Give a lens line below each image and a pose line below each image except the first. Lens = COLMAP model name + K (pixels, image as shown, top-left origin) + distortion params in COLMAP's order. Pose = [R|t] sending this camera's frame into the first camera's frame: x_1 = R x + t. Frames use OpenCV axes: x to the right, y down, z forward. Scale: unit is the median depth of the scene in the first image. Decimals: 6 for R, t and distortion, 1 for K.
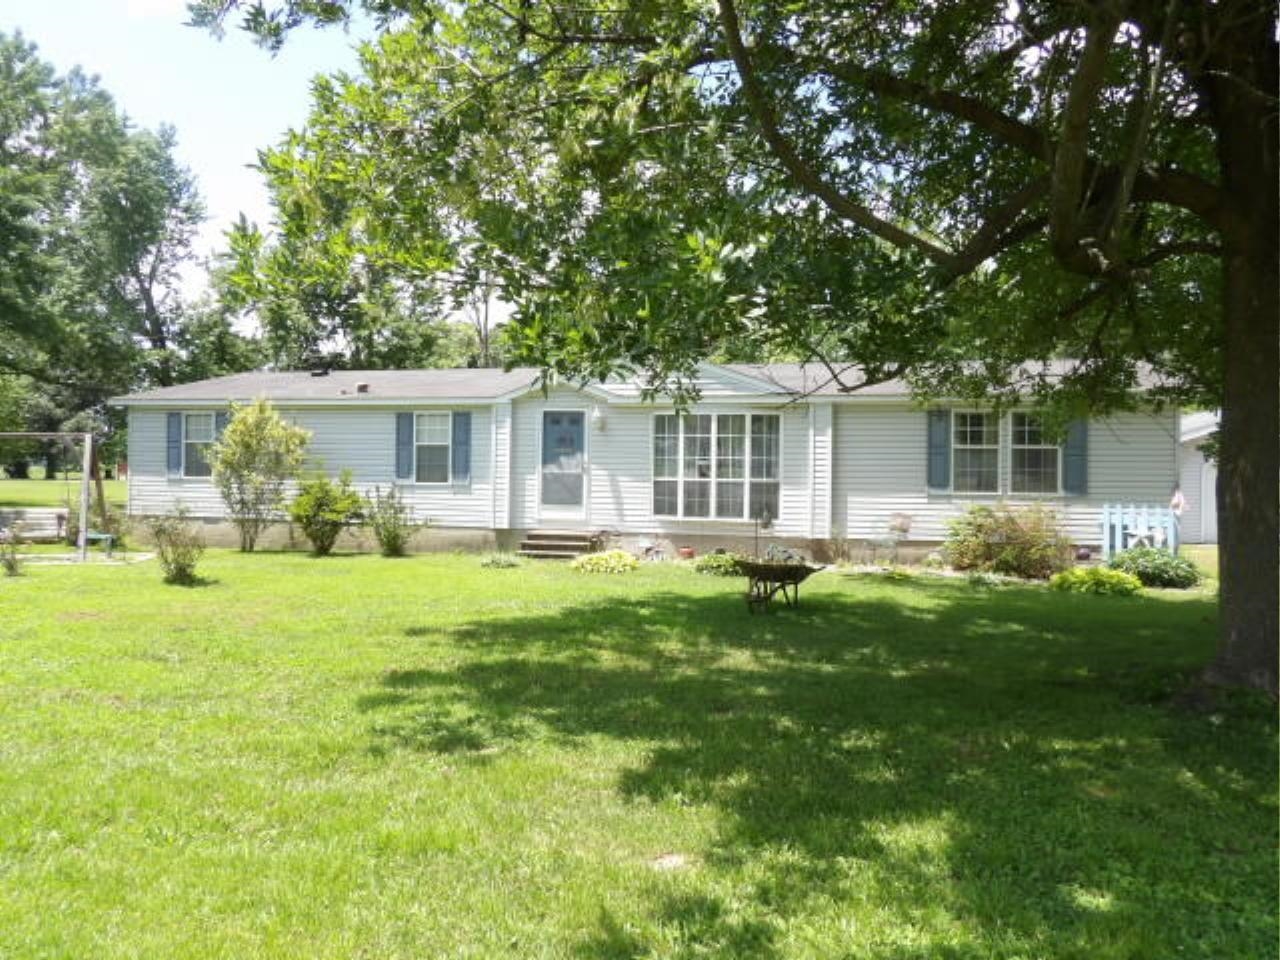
lens RADIAL K [[888.4, 0, 641.5], [0, 888.4, 481.7], [0, 0, 1]] dist [0.003493, -0.000003]
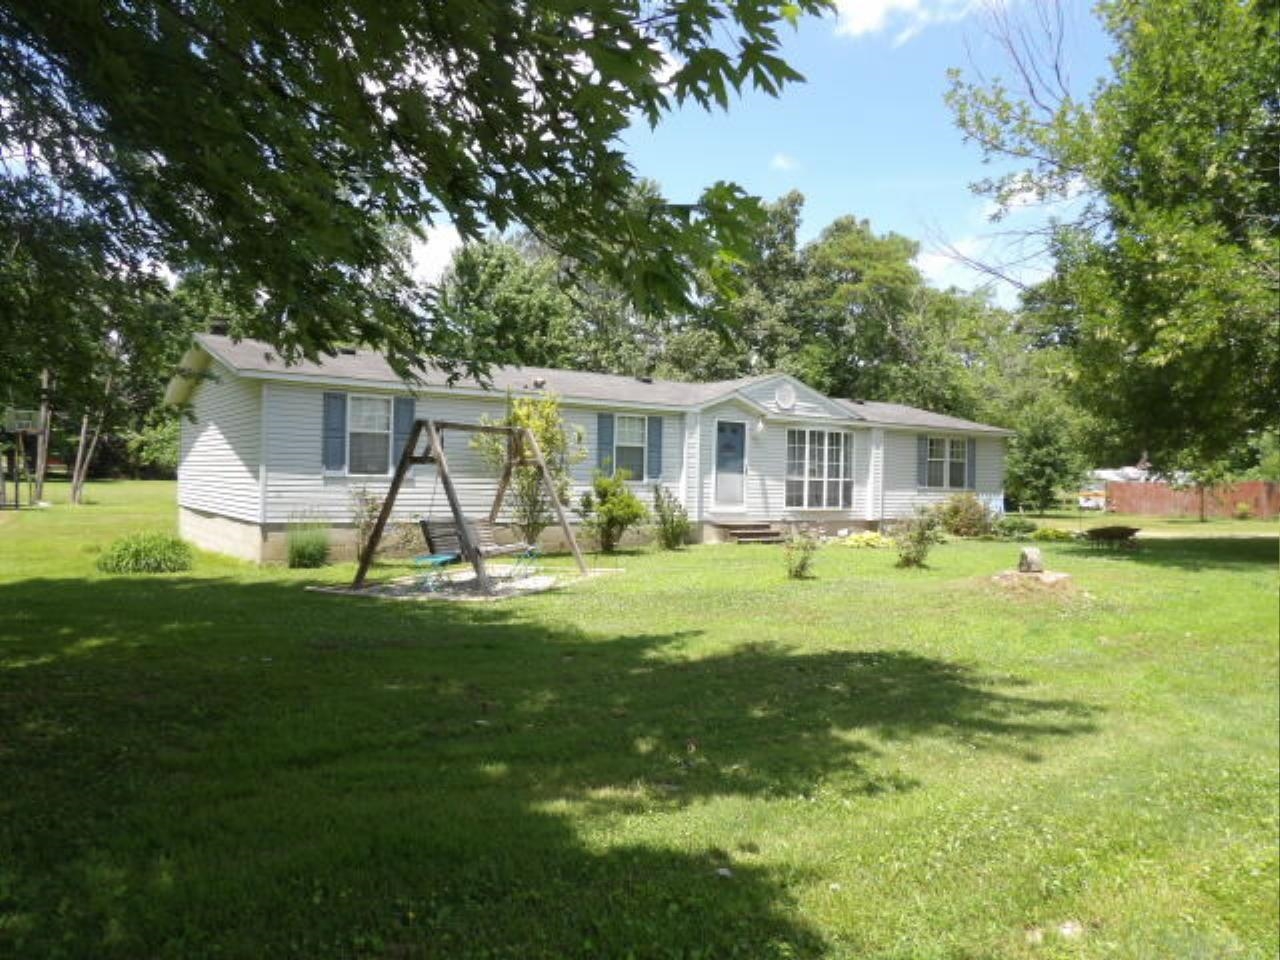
lens RADIAL K [[888.4, 0, 642.6], [0, 888.4, 477.9], [0, 0, 1]] dist [0.003493, -0.000003]
pose [[0.666159, -0.000408, 0.745809, -1.066178], [-0.015230, 0.999784, 0.014150, -0.019055], [-0.745654, -0.020785, 0.666009, 0.290554]]
